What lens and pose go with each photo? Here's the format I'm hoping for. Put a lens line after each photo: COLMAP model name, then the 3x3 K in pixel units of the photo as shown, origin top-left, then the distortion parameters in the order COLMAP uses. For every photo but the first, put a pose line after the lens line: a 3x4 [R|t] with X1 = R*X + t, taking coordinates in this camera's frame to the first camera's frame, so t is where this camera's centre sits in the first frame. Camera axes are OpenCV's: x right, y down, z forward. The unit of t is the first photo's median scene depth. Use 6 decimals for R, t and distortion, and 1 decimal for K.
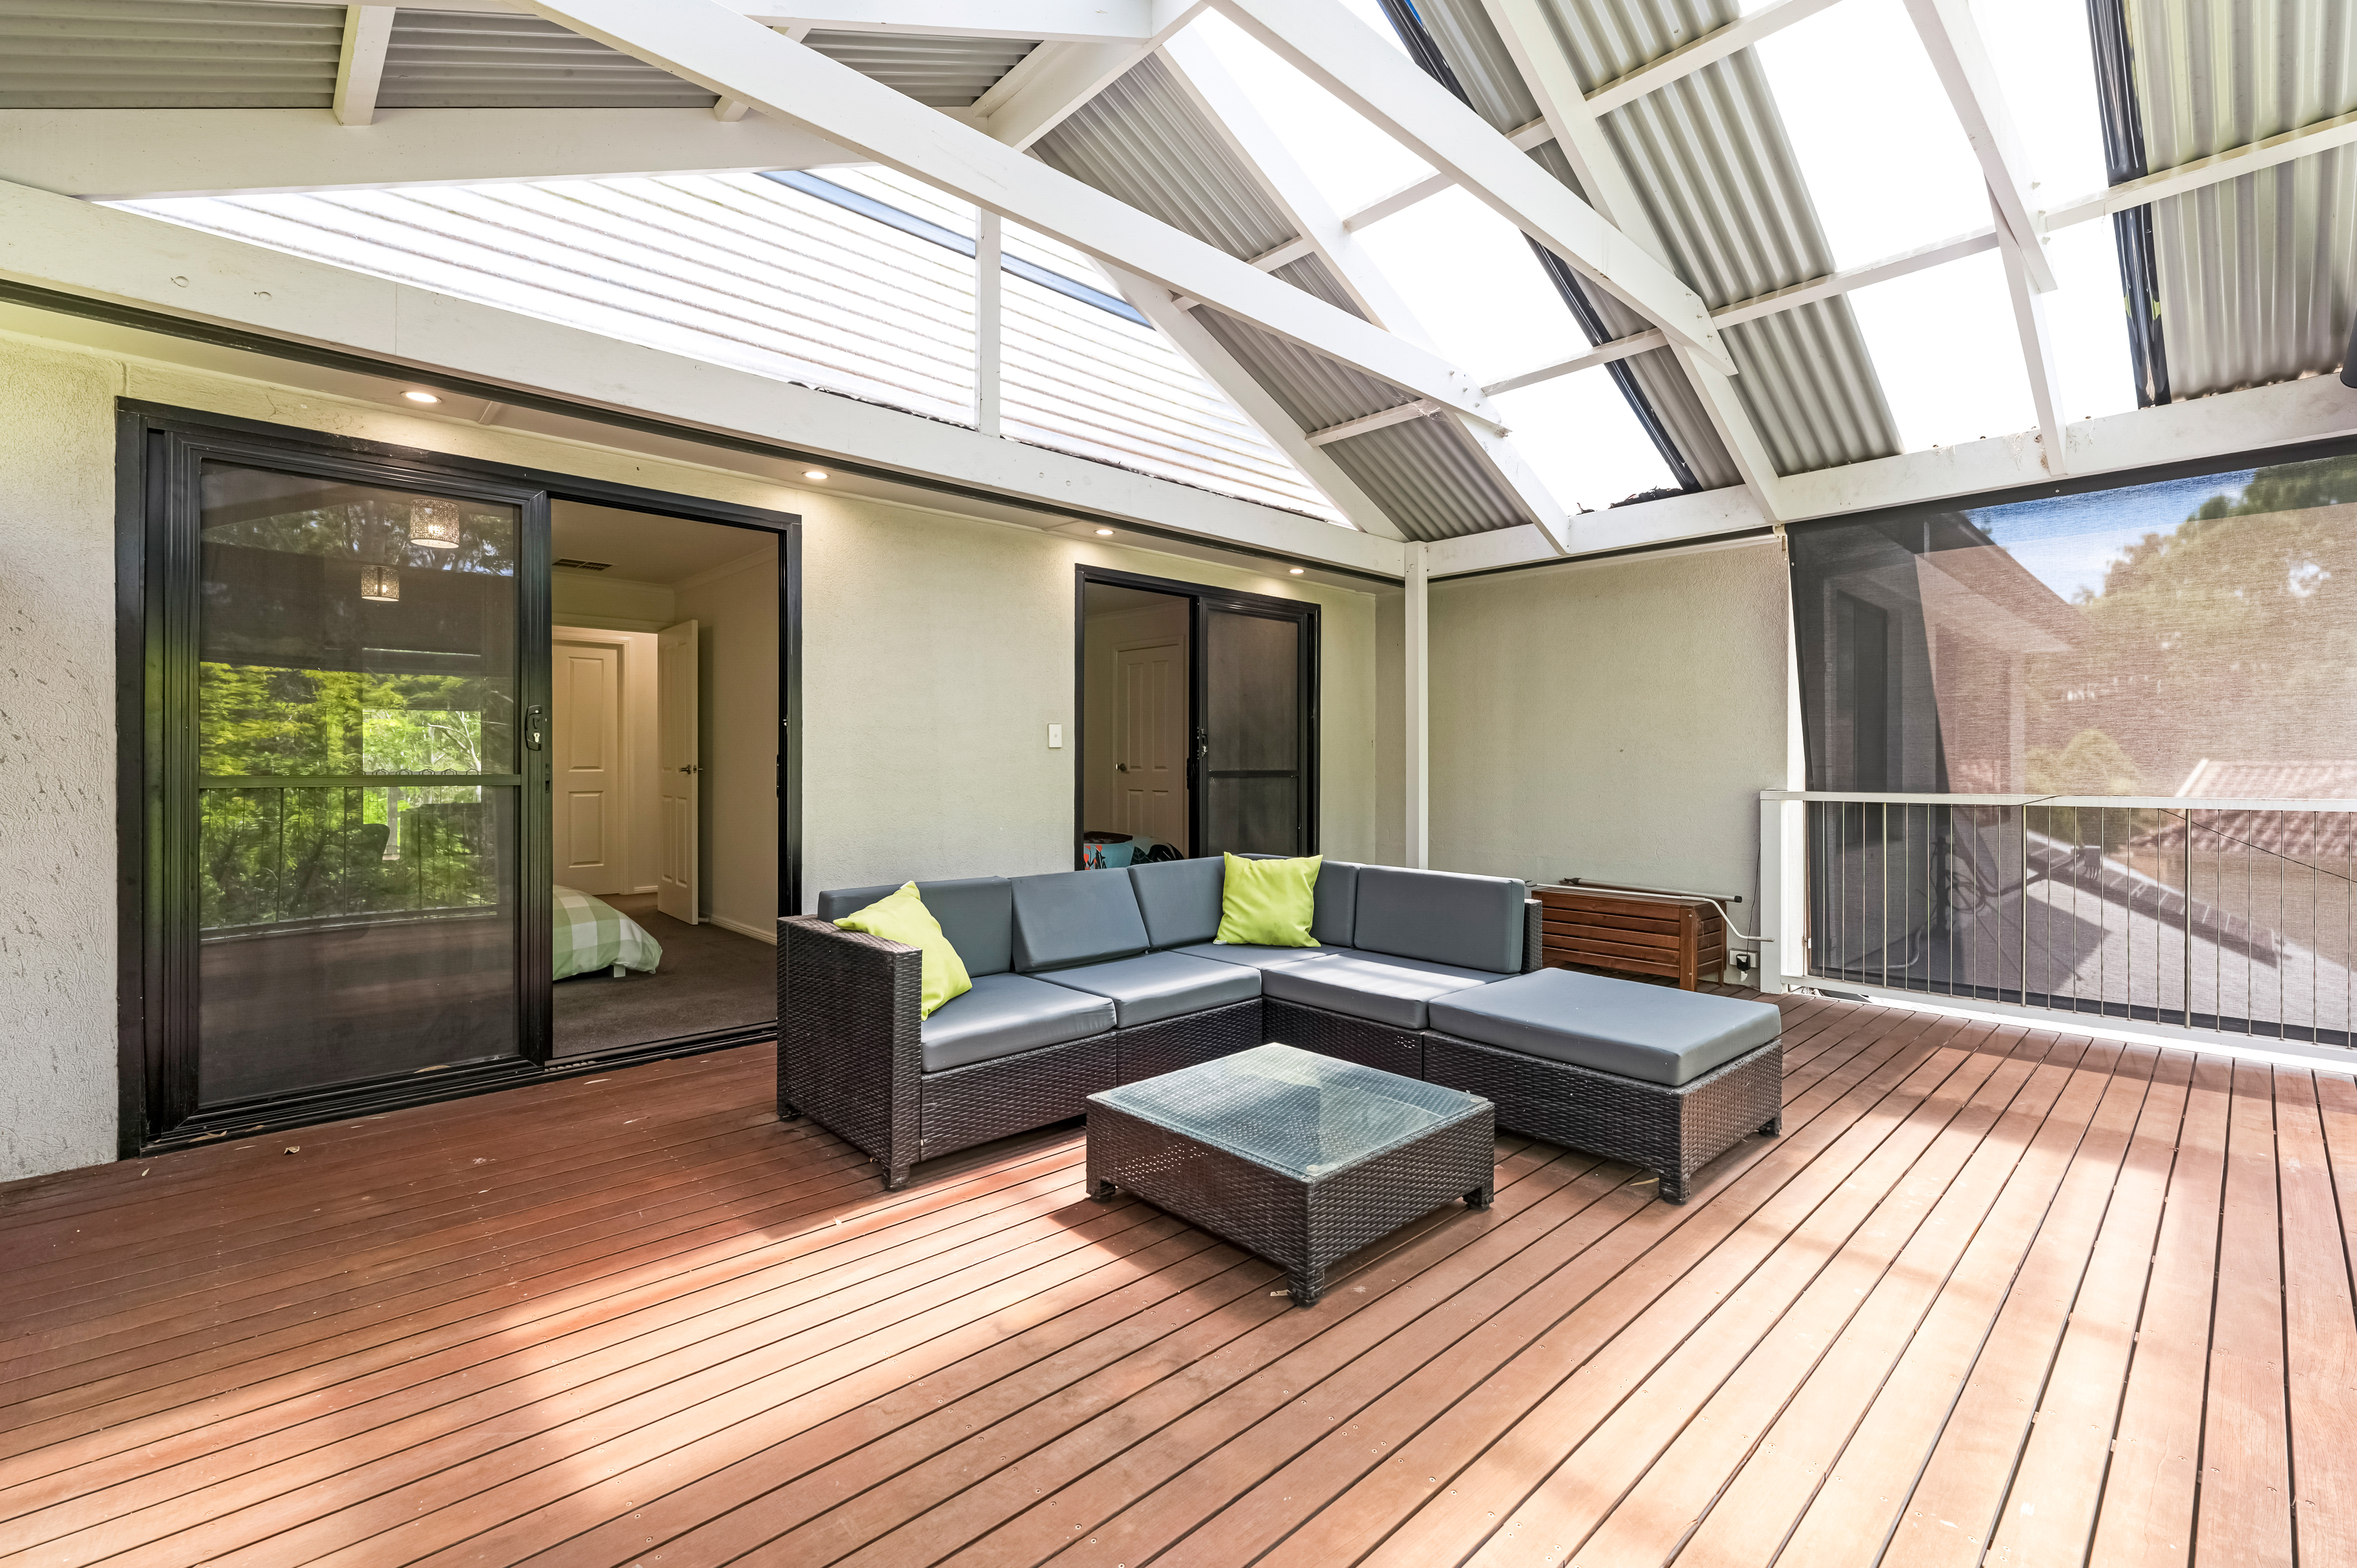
lens RADIAL K [[962.1, 0, 1185.5], [0, 962.1, 768.2], [0, 0, 1]] dist [0.001233, -0.000409]
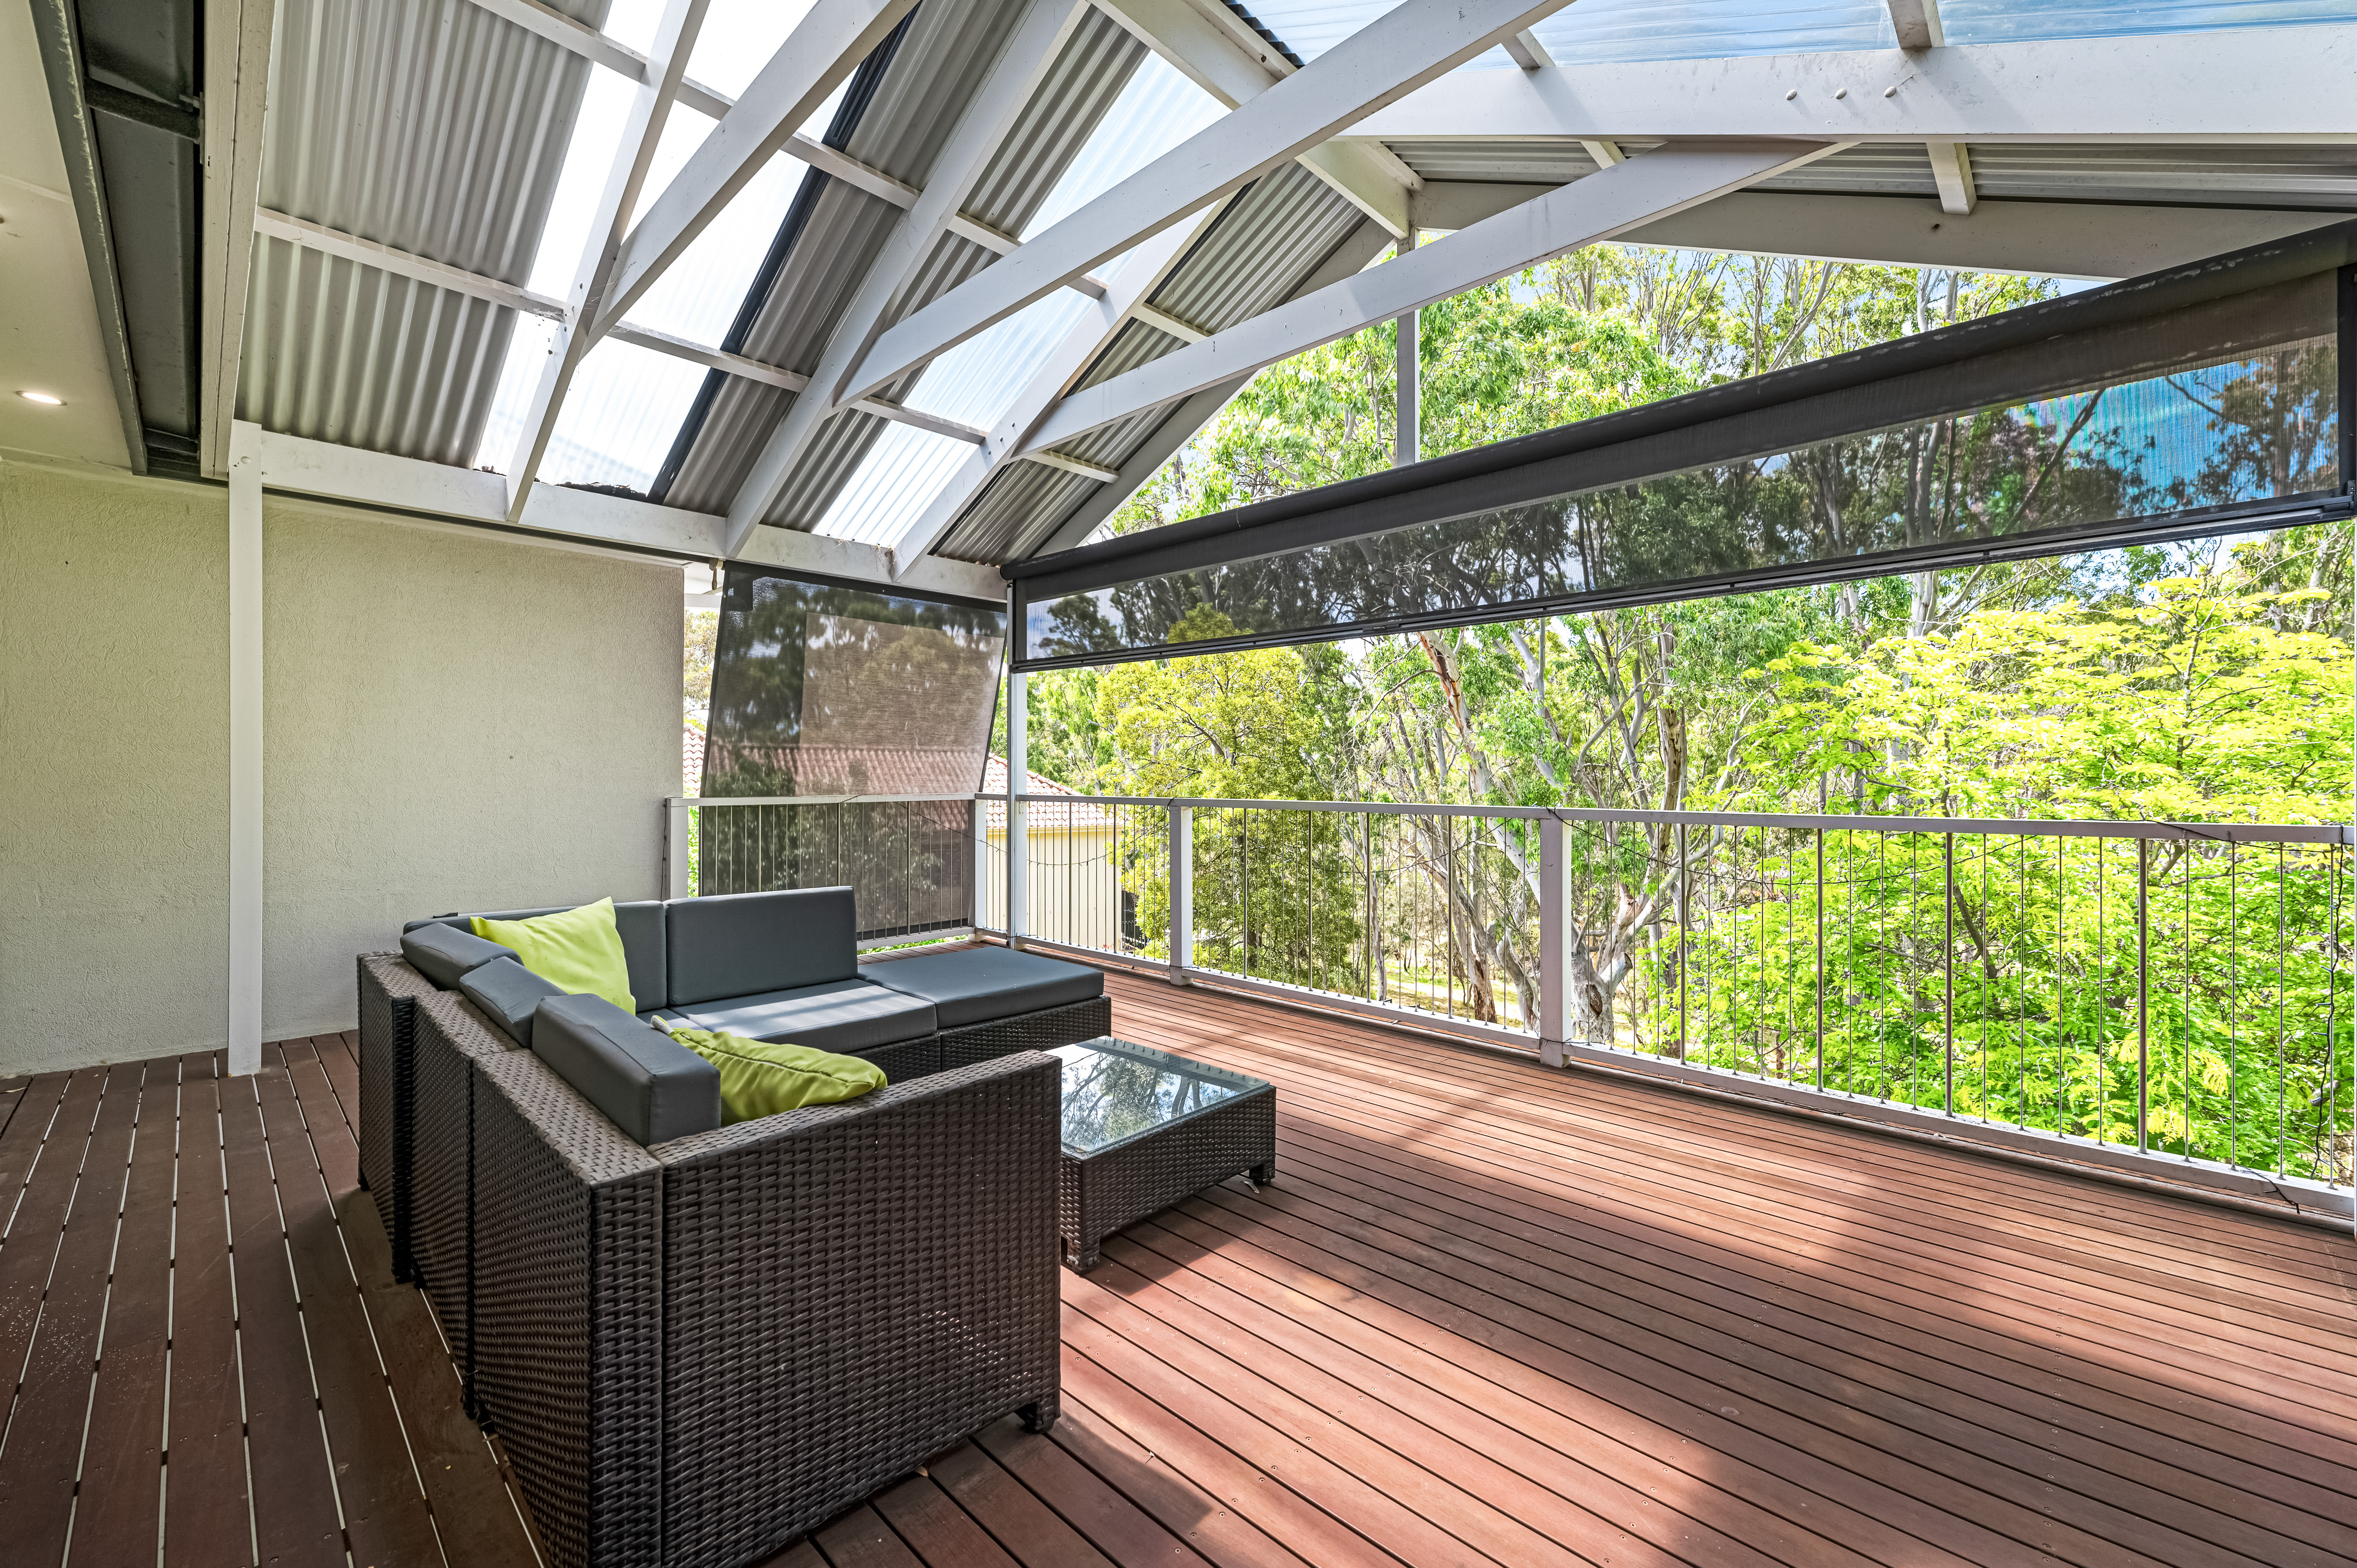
lens RADIAL K [[962.1, 0, 1183.7], [0, 962.1, 778.2], [0, 0, 1]] dist [0.001233, -0.000409]
pose [[-0.033491, -0.002846, 0.999435, -1.068603], [0.003794, 0.999988, 0.002975, -0.000541], [-0.999432, 0.003892, -0.033480, 1.038655]]
